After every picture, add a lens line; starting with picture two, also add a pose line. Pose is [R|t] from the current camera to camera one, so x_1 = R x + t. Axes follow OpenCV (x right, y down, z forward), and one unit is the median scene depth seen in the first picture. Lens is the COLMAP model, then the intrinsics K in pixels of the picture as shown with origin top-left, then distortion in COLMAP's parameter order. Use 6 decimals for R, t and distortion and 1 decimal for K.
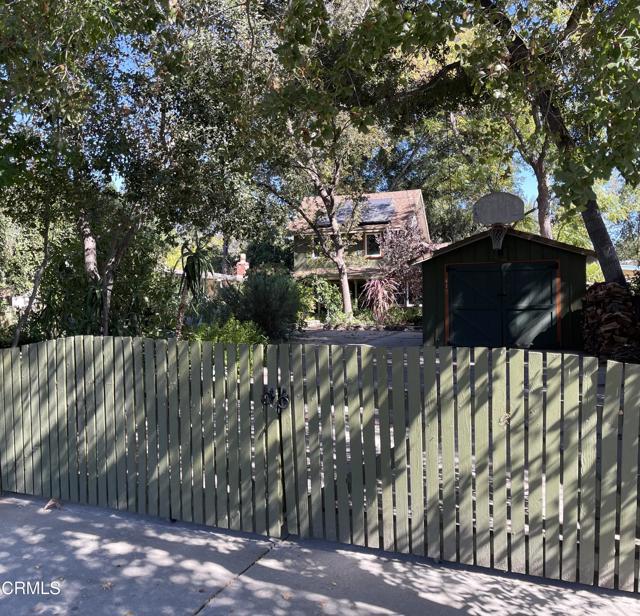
lens RADIAL K [[592.5, 0, 320.1], [0, 592.5, 310.1], [0, 0, 1]] dist [0.016826, 0.000000]
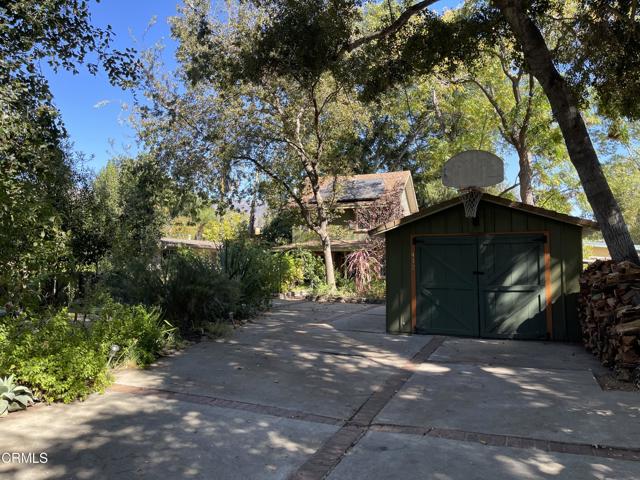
lens RADIAL K [[474.7, 0, 319.6], [0, 474.7, 234.8], [0, 0, 1]] dist [0.015534, 0.003203]
pose [[0.998750, 0.014223, -0.047908, 0.106597], [-0.018250, 0.996239, -0.084703, -0.017017], [0.046523, 0.085471, 0.995254, 0.297169]]
